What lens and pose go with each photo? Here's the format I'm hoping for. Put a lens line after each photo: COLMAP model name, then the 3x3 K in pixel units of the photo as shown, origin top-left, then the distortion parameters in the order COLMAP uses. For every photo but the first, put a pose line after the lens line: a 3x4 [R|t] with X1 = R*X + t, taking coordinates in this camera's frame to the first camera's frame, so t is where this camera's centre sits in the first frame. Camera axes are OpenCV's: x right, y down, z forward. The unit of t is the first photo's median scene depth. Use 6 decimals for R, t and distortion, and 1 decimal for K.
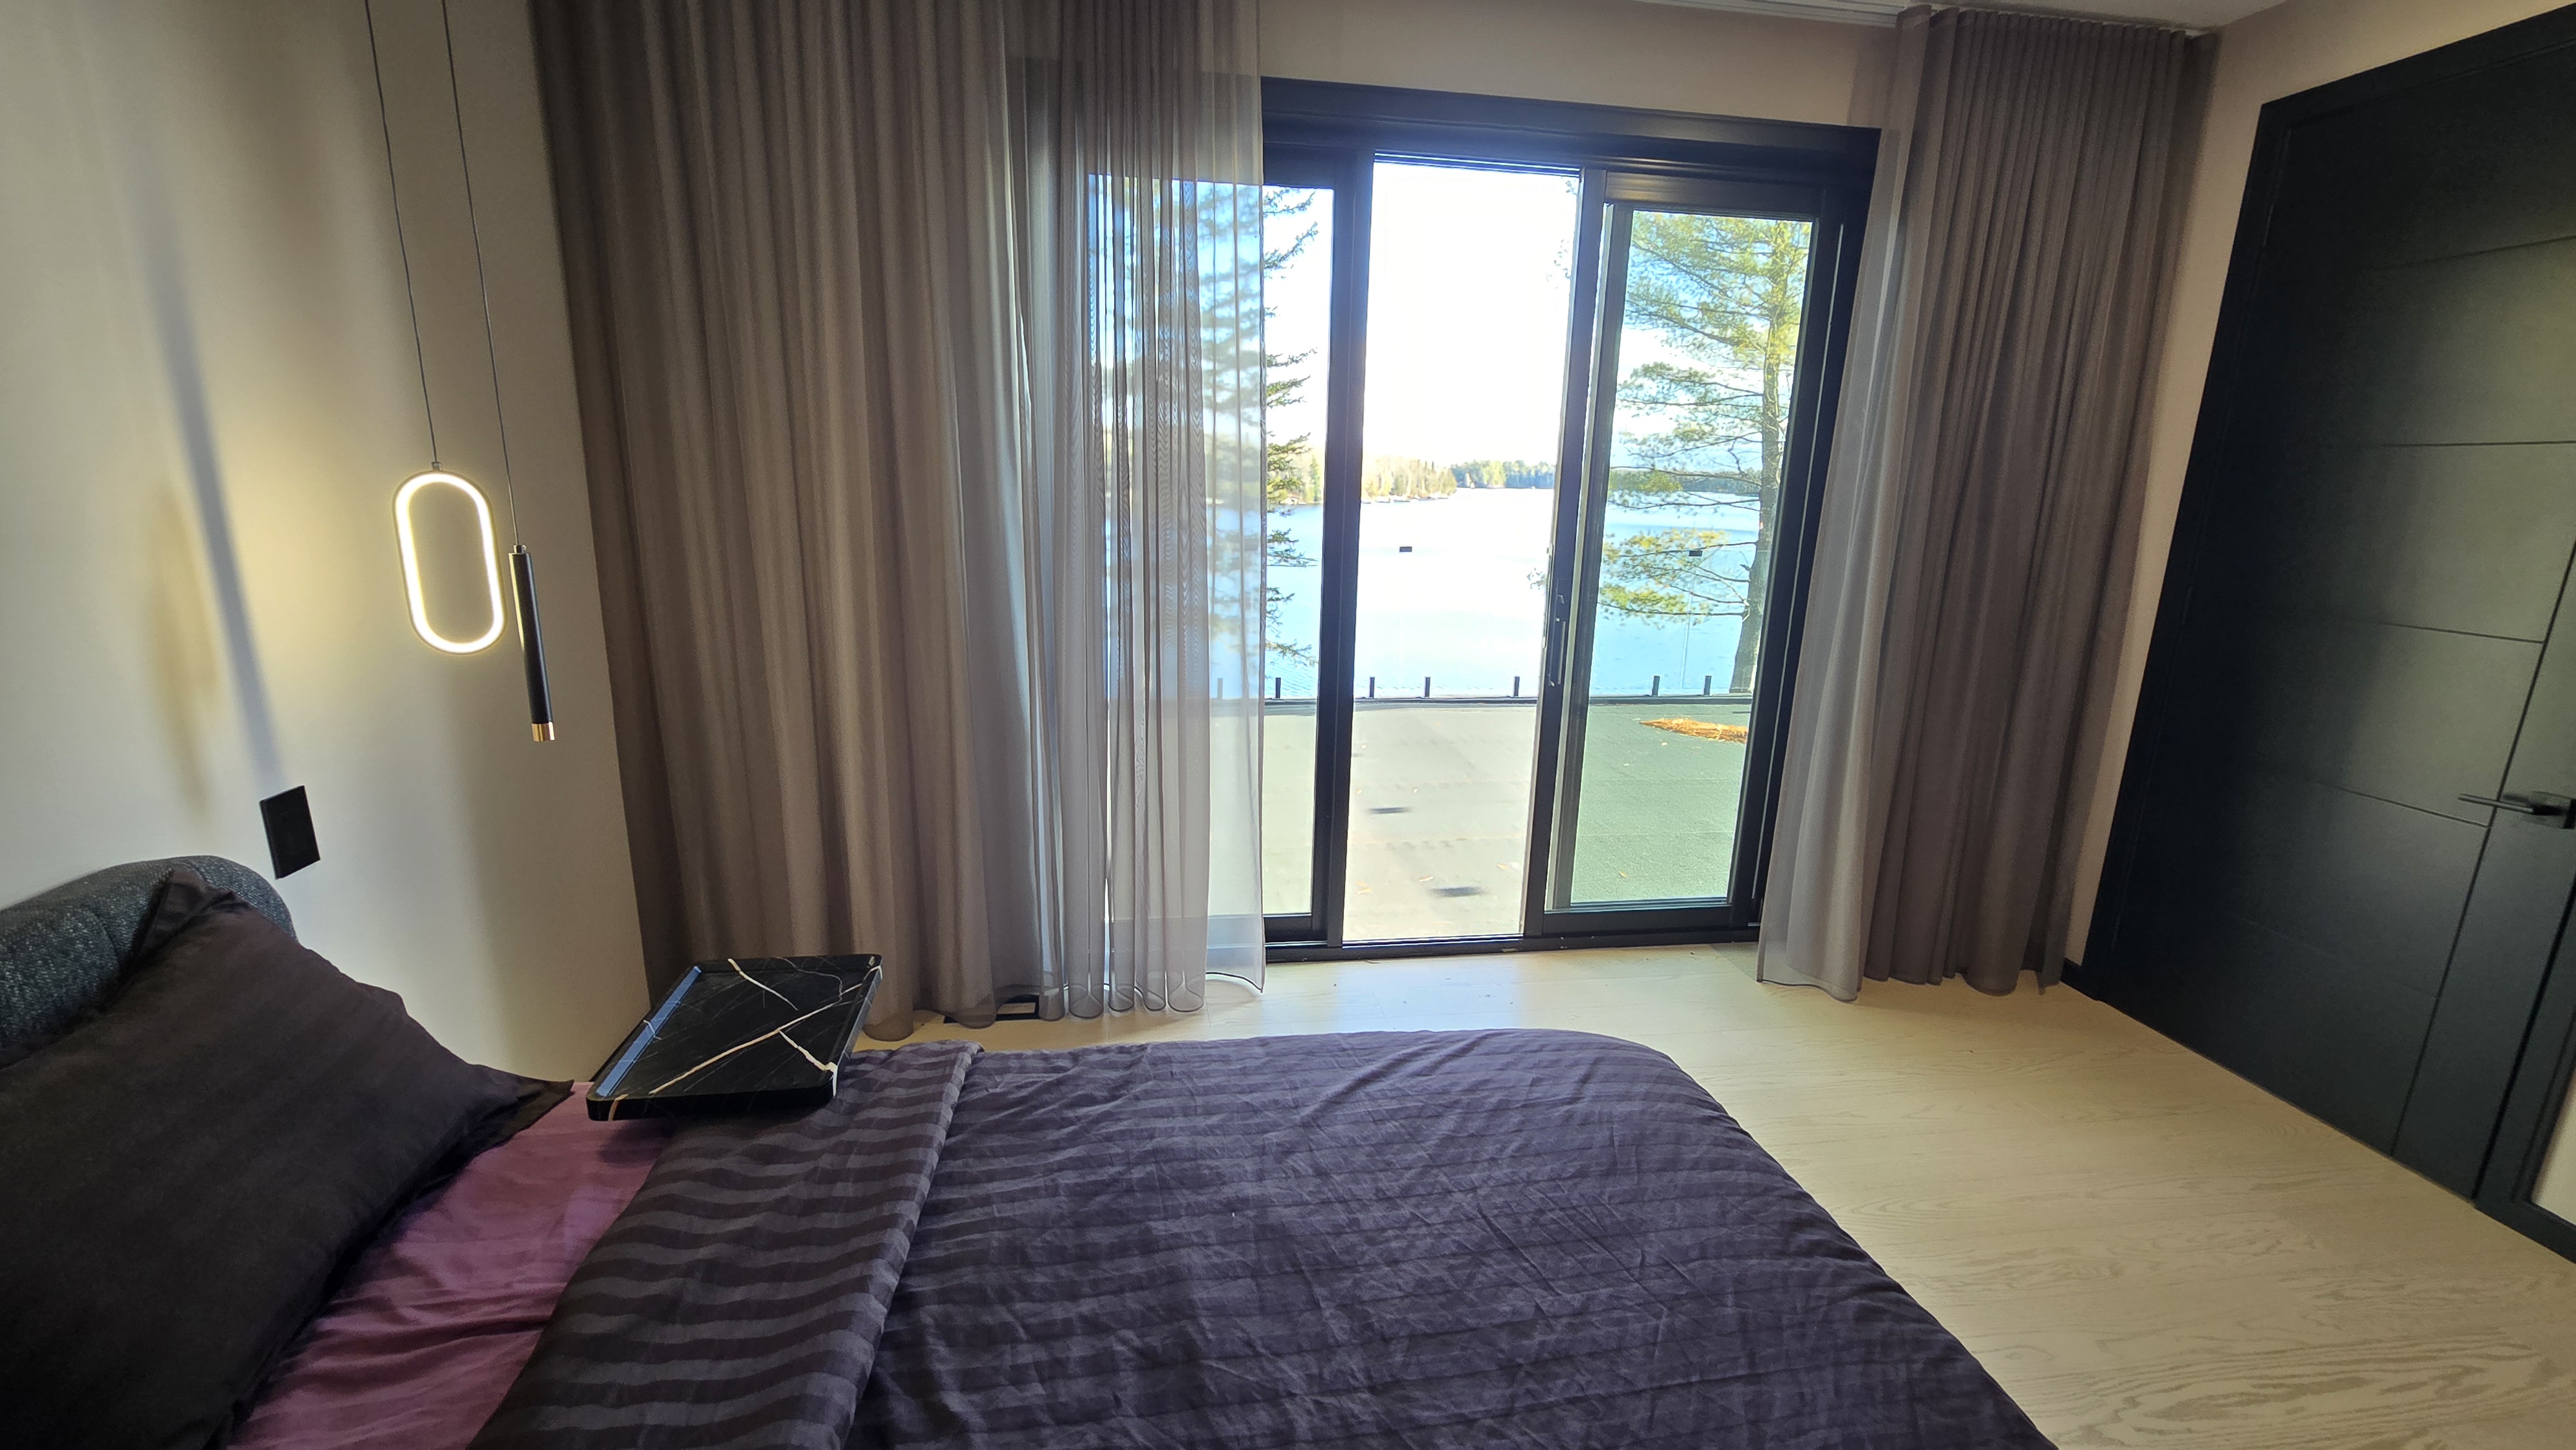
lens RADIAL K [[1014.2, 0, 1288.0], [0, 1014.2, 725.0], [0, 0, 1]] dist [-0.011371, 0.000074]
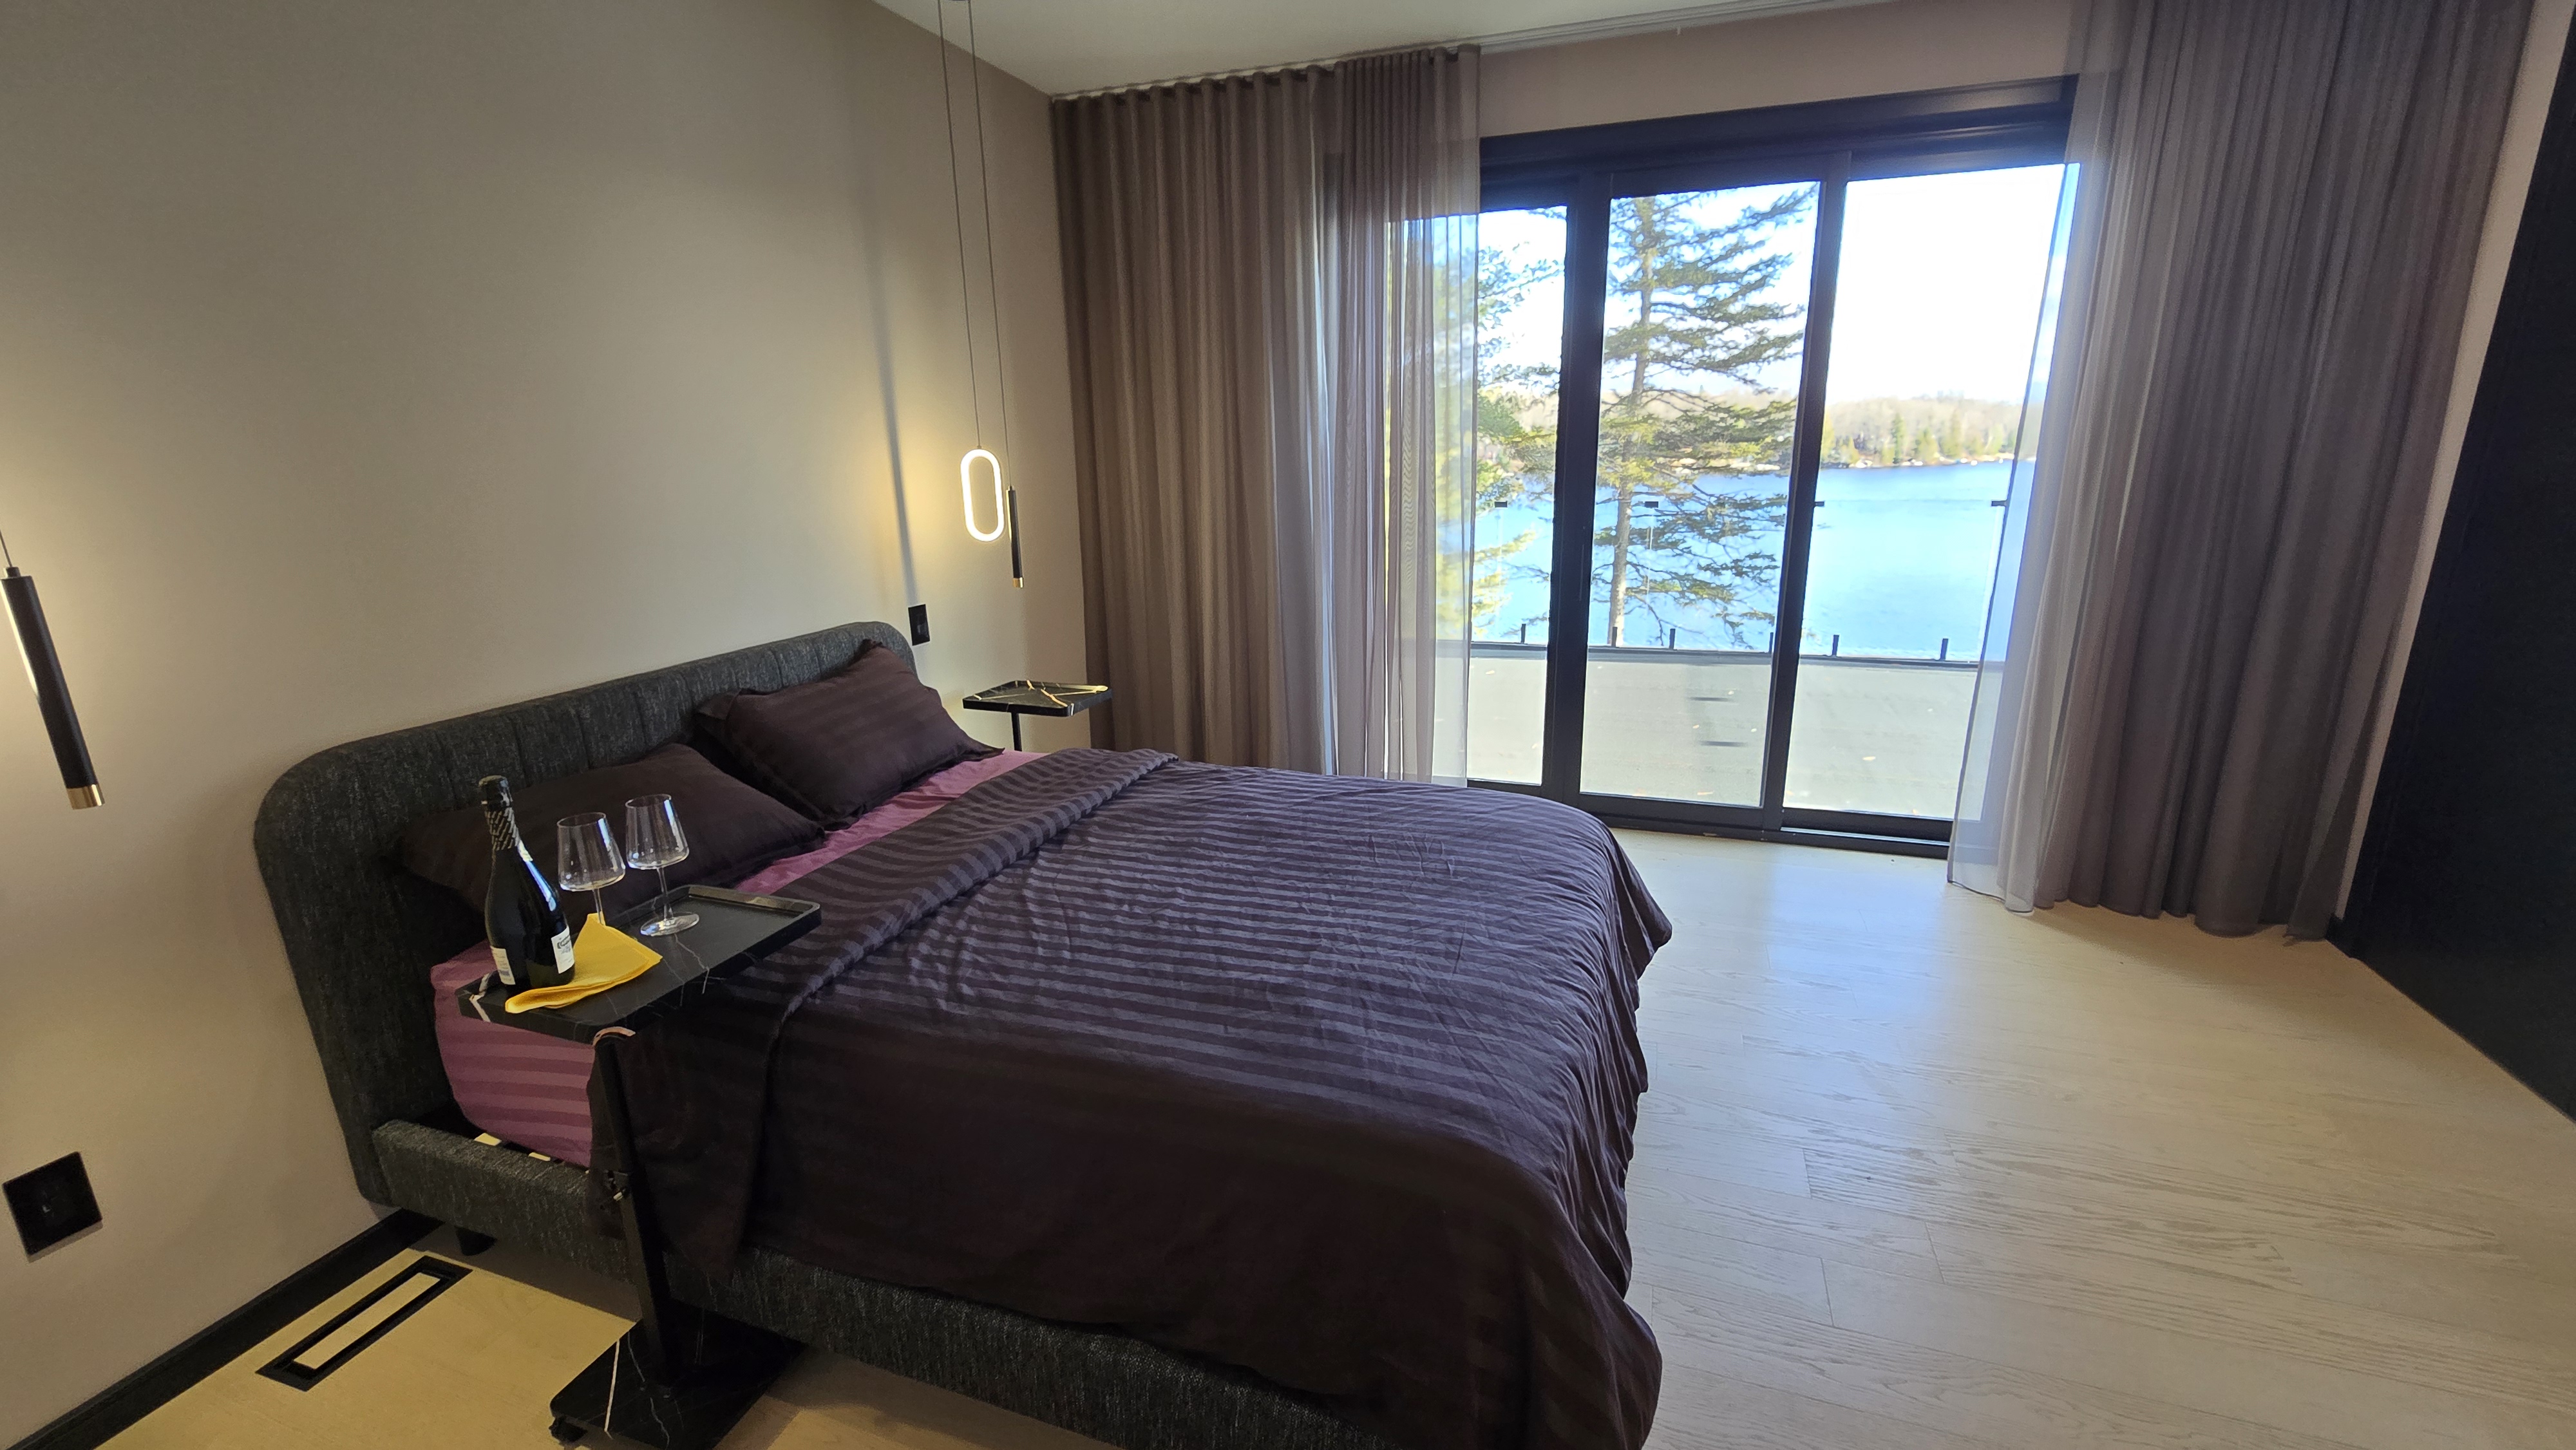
lens RADIAL K [[1014.2, 0, 1288.0], [0, 1014.2, 725.0], [0, 0, 1]] dist [-0.011371, 0.000074]
pose [[0.880913, 0.078270, -0.466762, 0.663817], [-0.067253, 0.996924, 0.040246, 0.168821], [0.468476, -0.004062, 0.883467, -0.492824]]
